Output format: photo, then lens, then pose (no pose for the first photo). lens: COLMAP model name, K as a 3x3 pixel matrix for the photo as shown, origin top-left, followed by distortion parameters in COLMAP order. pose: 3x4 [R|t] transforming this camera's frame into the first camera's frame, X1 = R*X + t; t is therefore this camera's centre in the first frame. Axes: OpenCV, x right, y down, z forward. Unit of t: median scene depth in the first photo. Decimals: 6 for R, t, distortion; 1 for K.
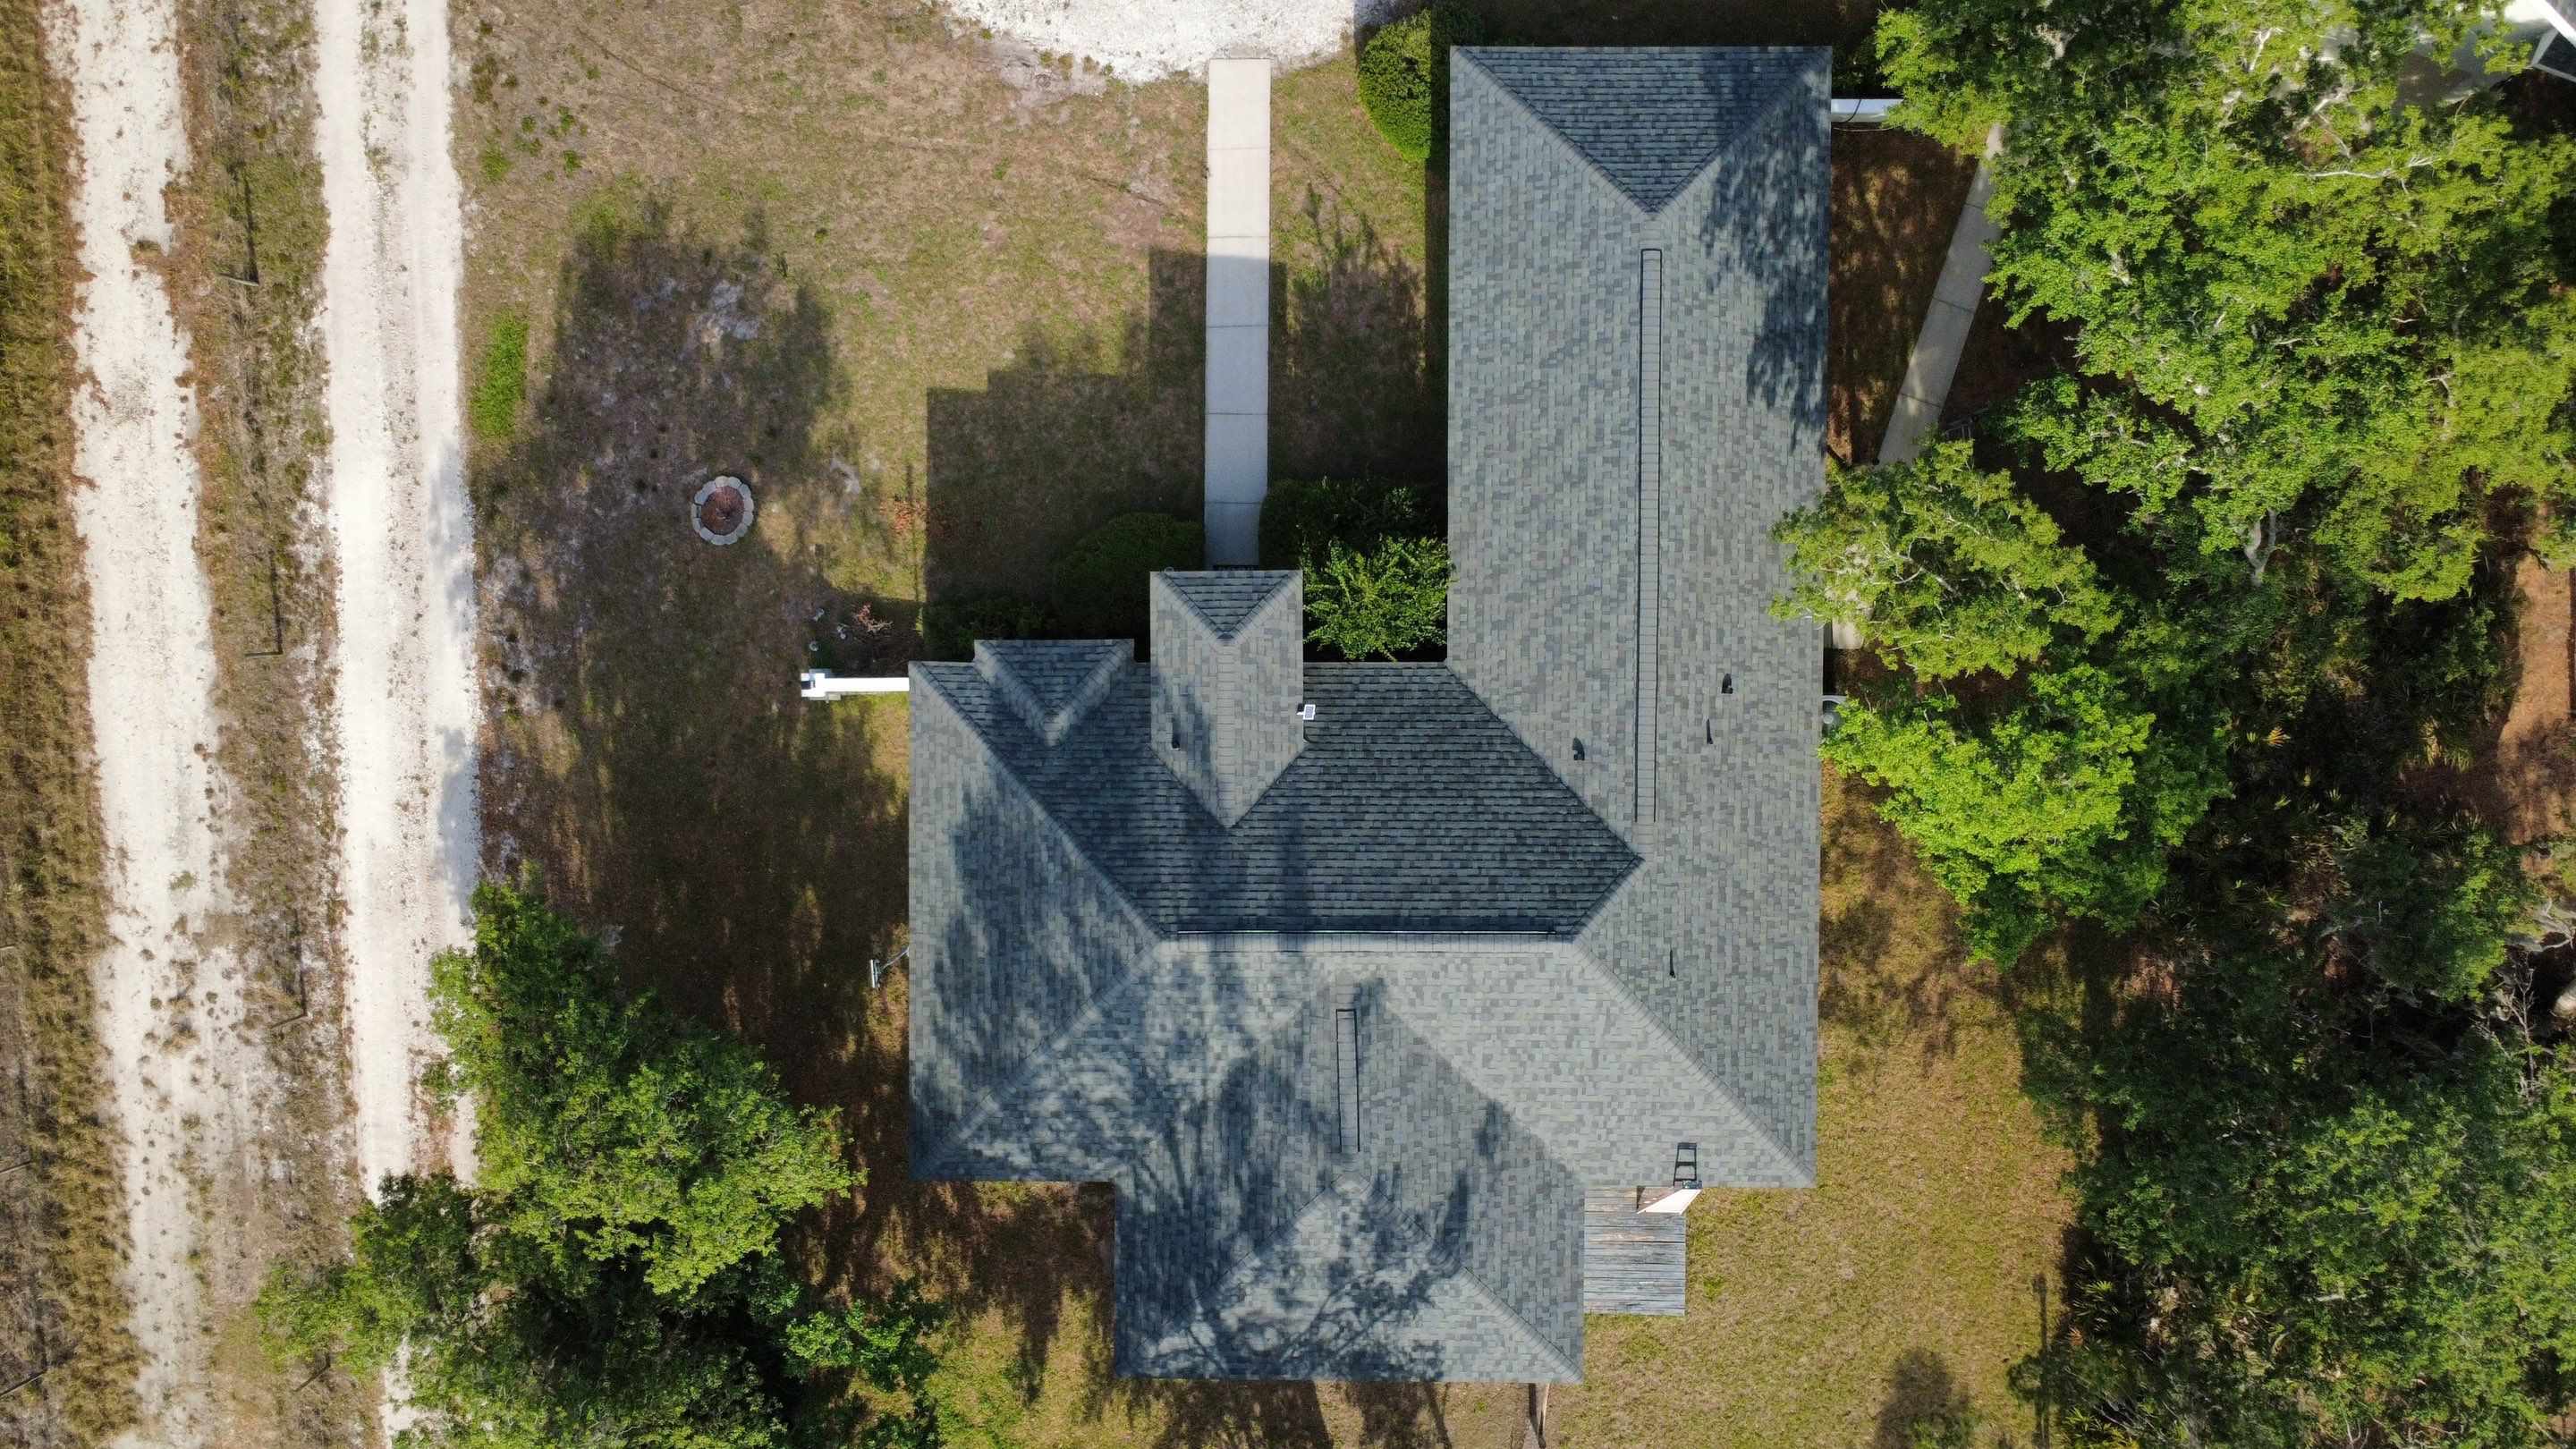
lens RADIAL K [[1870.2, 0, 1283.9], [0, 1870.2, 718.7], [0, 0, 1]] dist [-0.003774, 0.005571]
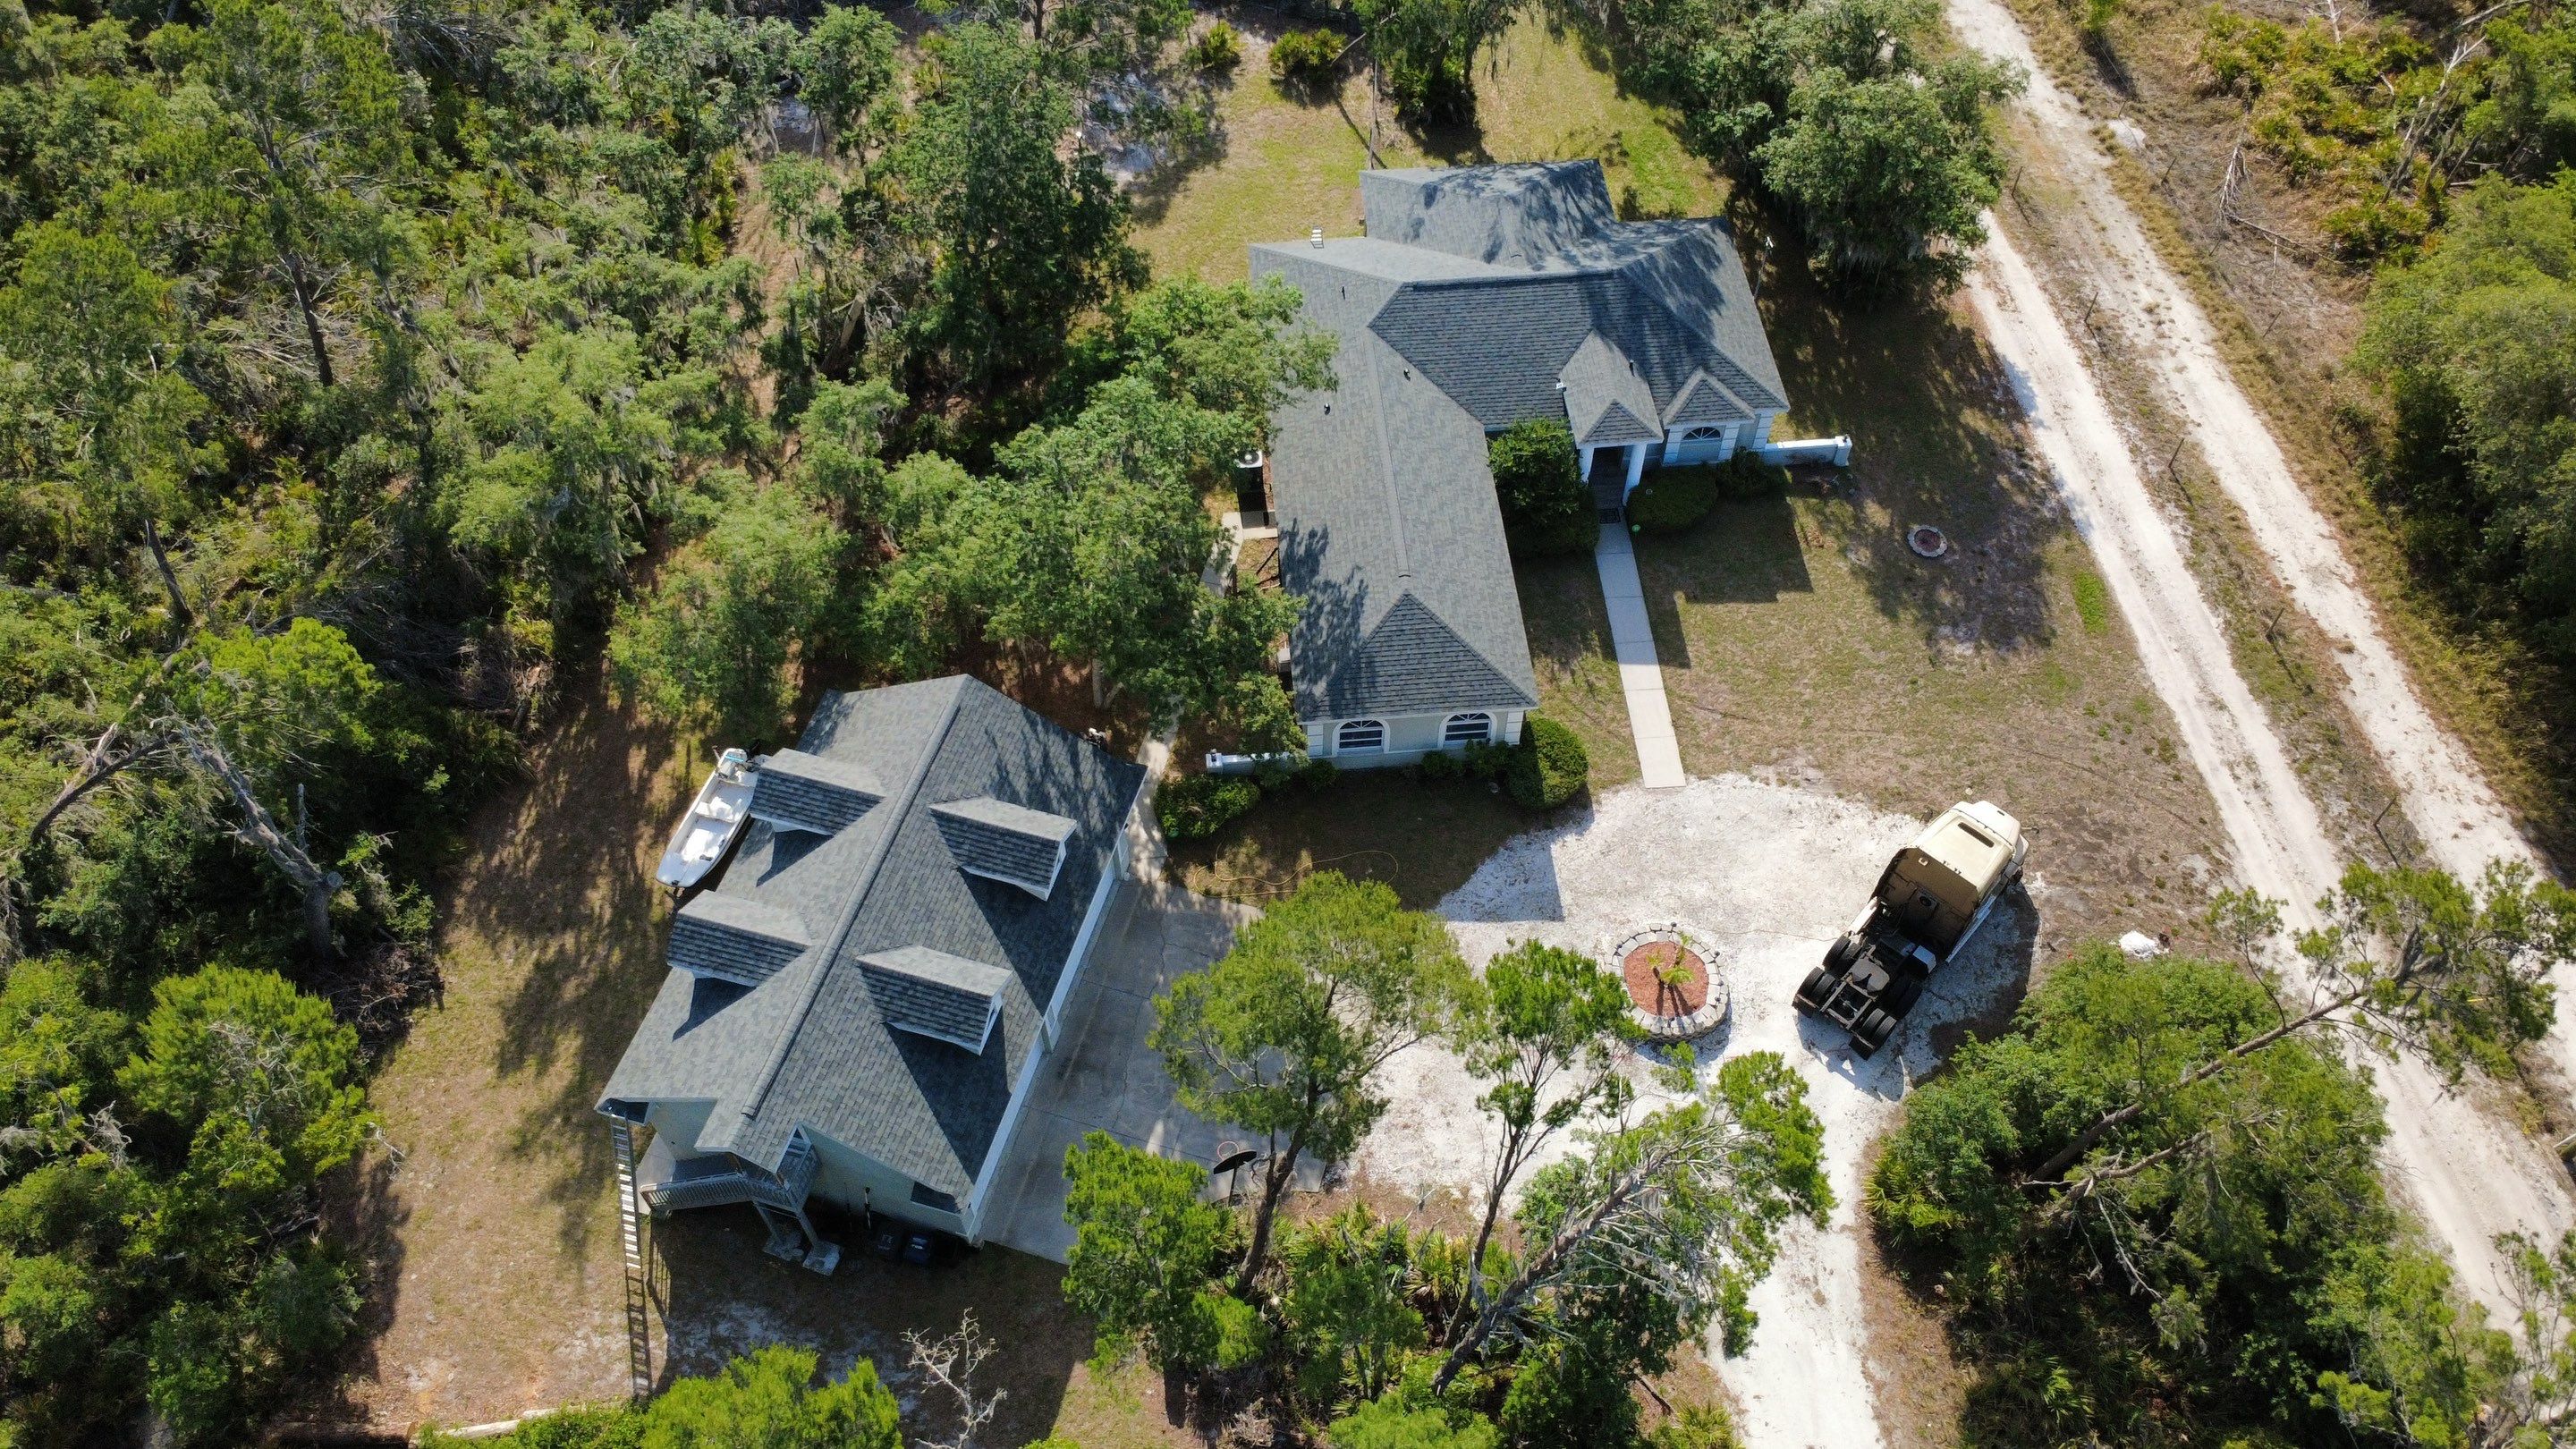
lens RADIAL K [[1870.2, 0, 1282.3], [0, 1870.2, 726.5], [0, 0, 1]] dist [-0.003774, 0.005571]
pose [[-0.996317, 0.080981, -0.028180, 0.320542], [-0.082732, -0.821582, 0.564056, -1.136053], [0.022526, 0.564310, 0.825256, -0.258067]]
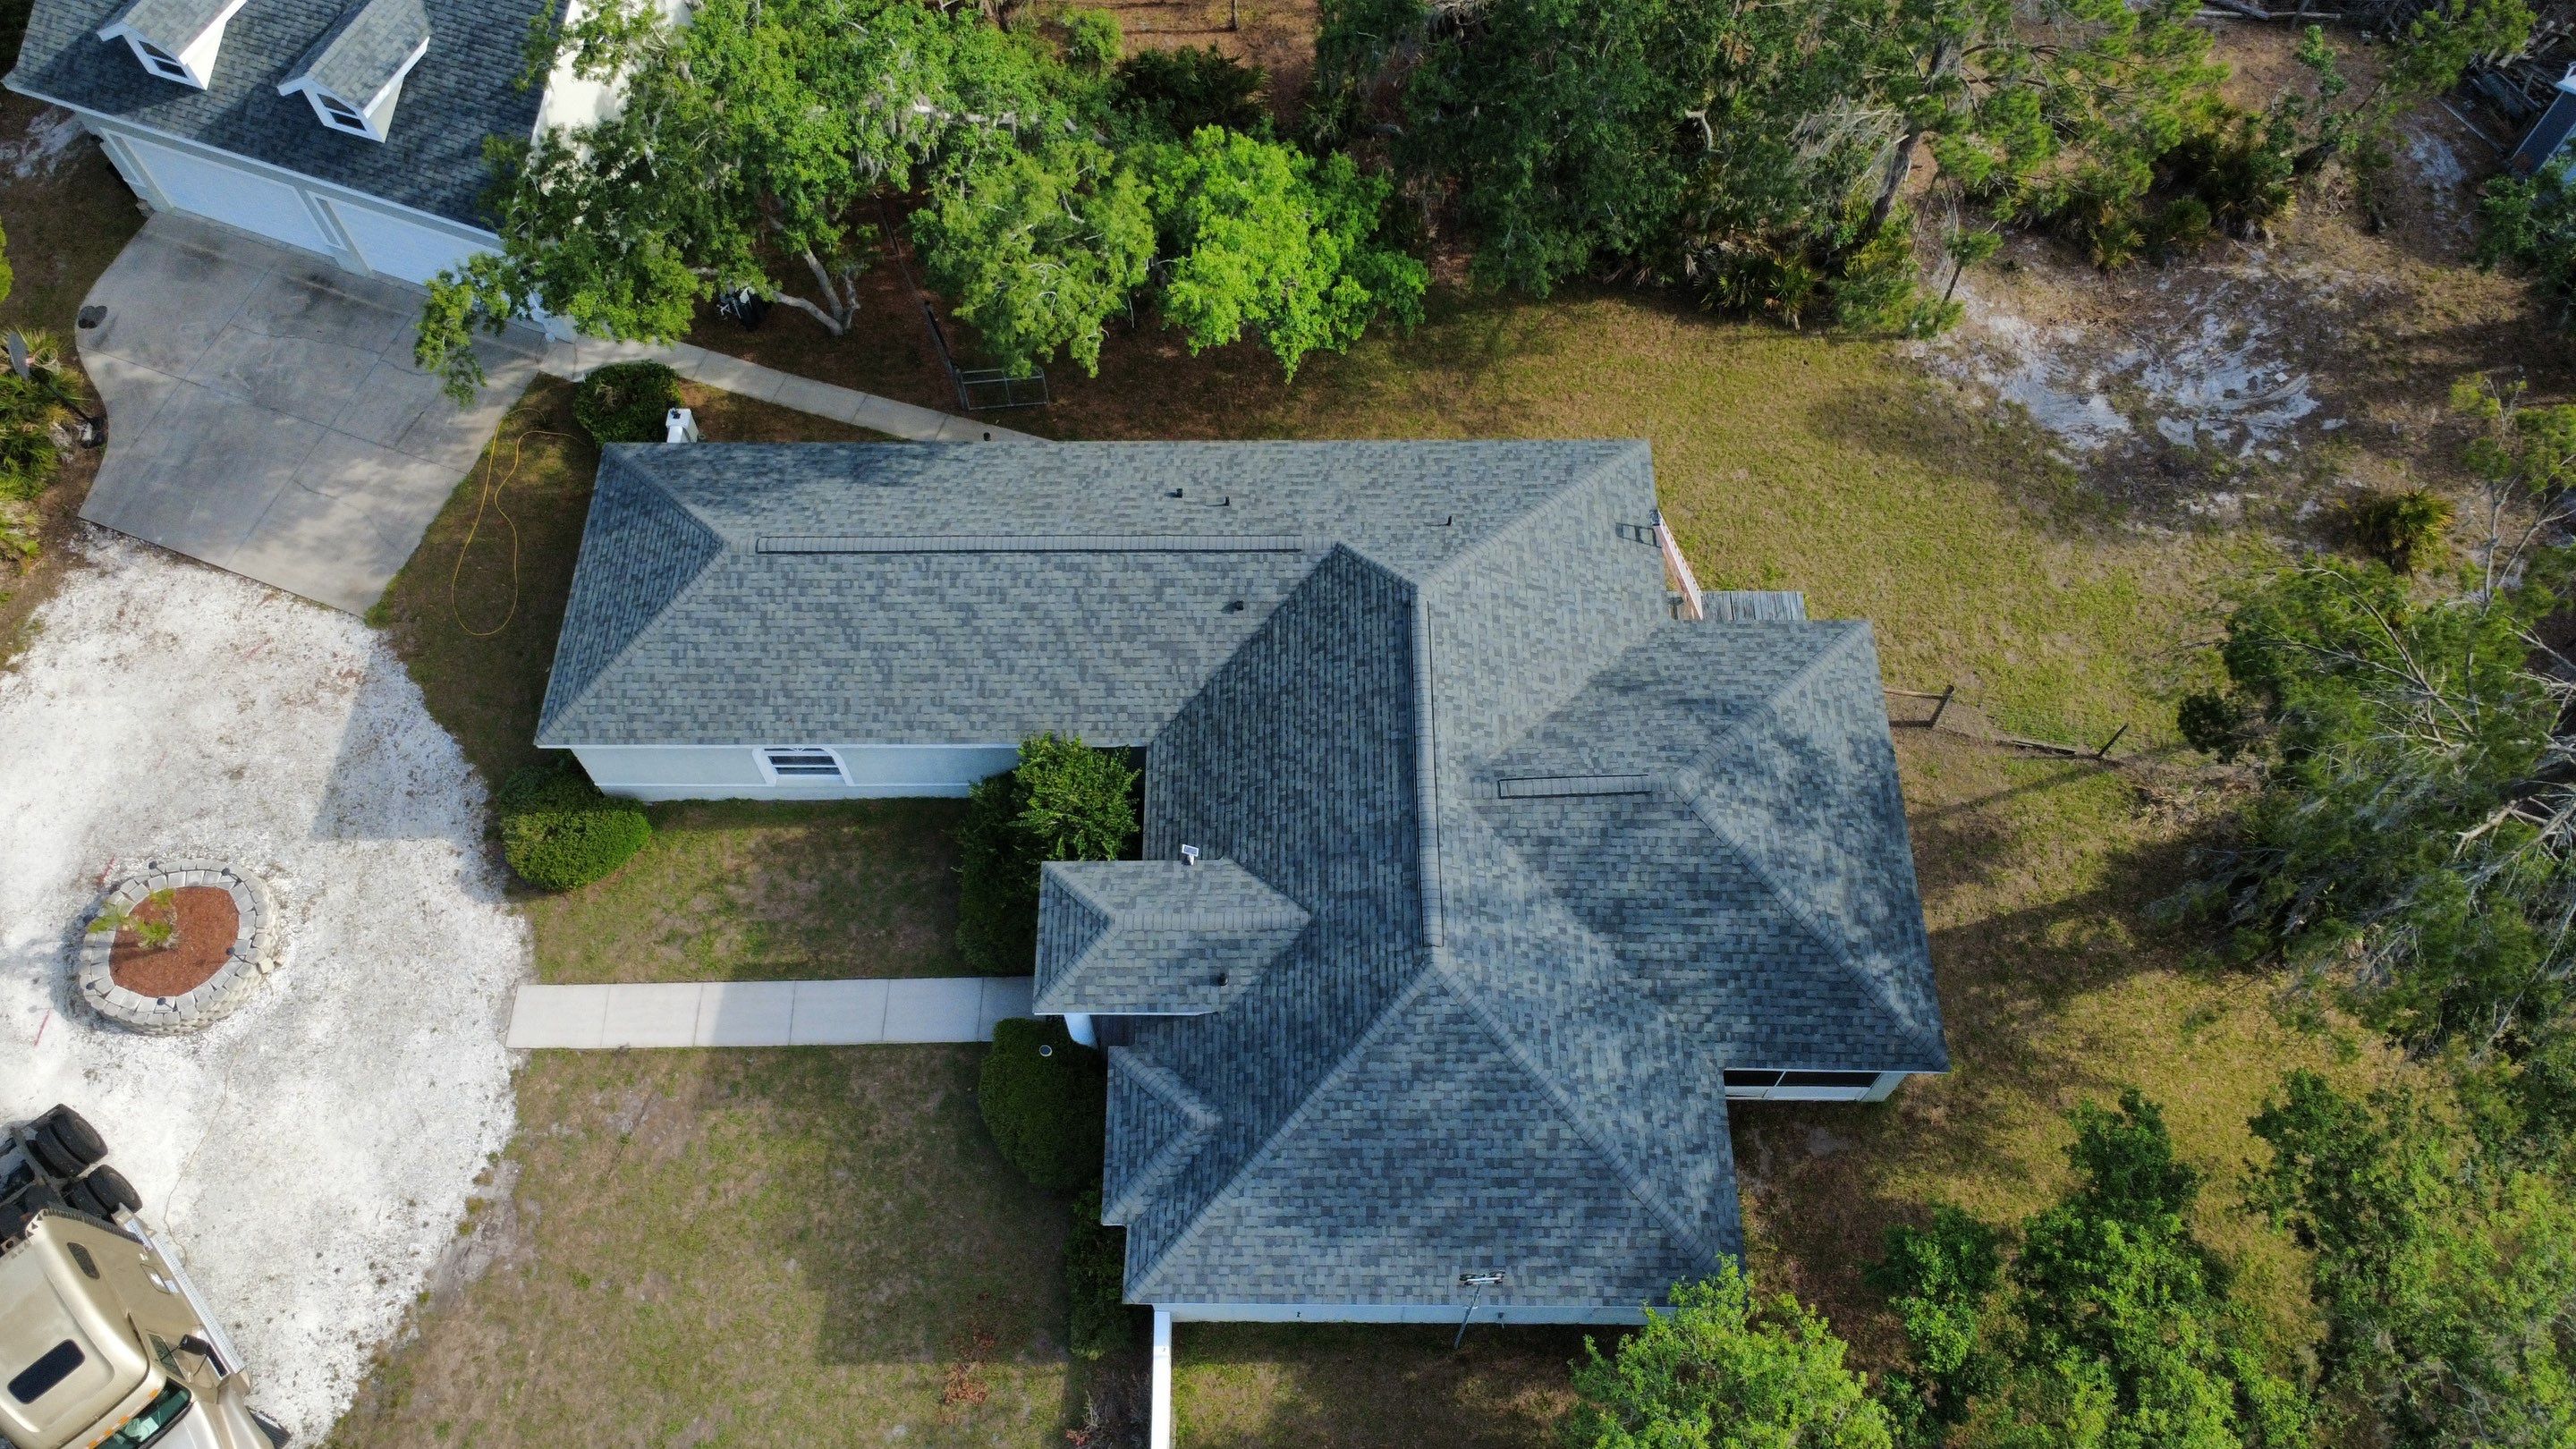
lens RADIAL K [[1870.2, 0, 1282.4], [0, 1870.2, 724.4], [0, 0, 1]] dist [-0.003774, 0.005571]
pose [[0.001807, -0.861510, 0.507738, -0.376804], [0.998681, -0.024497, -0.045119, 0.079785], [0.051308, 0.507150, 0.860329, 0.140976]]
